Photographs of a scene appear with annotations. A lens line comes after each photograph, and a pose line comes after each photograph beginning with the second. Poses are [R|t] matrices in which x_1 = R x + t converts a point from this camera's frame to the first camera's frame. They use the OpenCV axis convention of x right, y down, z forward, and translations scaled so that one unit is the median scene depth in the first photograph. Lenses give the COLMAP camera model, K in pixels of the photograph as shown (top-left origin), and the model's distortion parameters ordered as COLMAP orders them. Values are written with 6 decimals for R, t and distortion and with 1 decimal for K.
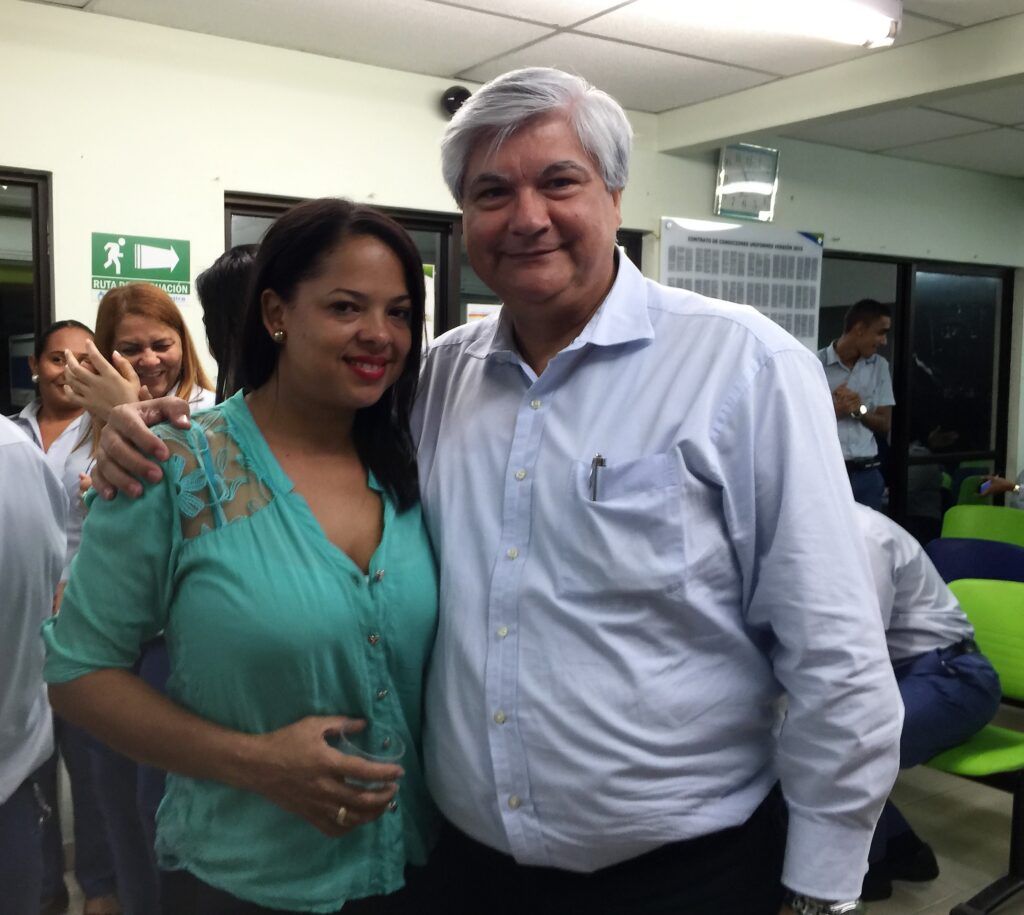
lens RADIAL K [[1245.6, 0, 512.0], [0, 1245.6, 457.5], [0, 0, 1]] dist [-0.011249, -0.015335]
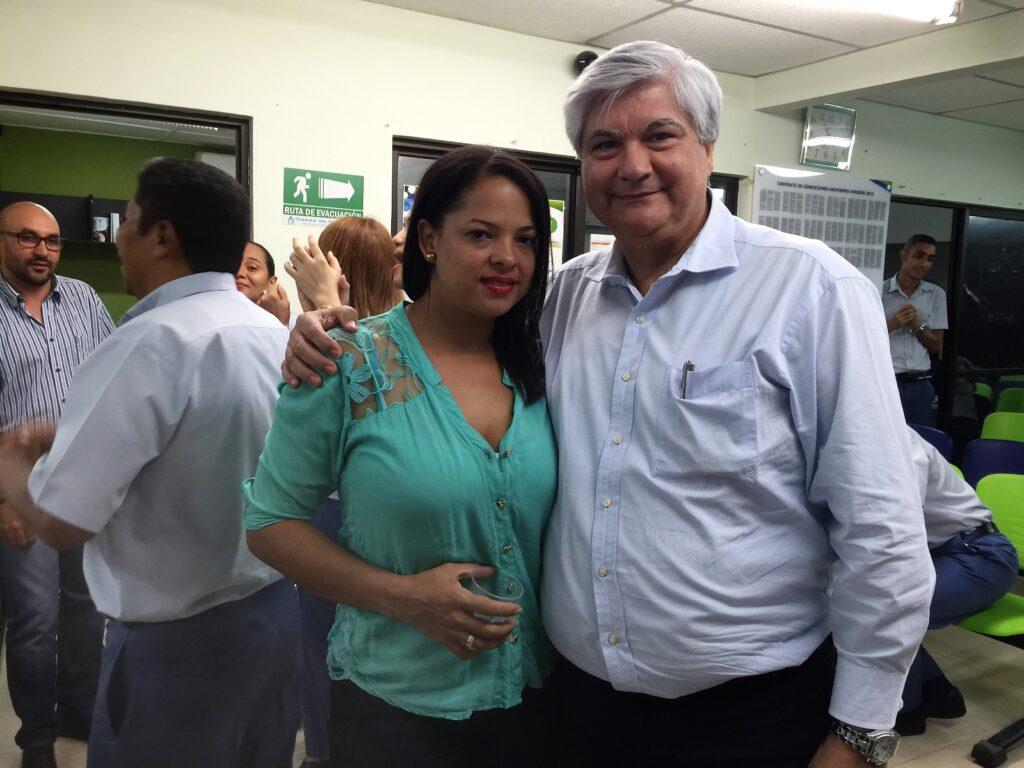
lens RADIAL K [[859.1, 0, 513.3], [0, 859.1, 365.7], [0, 0, 1]] dist [-0.007468, -0.052190]
pose [[0.998179, 0.026847, -0.054015, -0.057422], [-0.024996, 0.999086, 0.034662, -0.022139], [0.054896, -0.033249, 0.997938, 0.151228]]
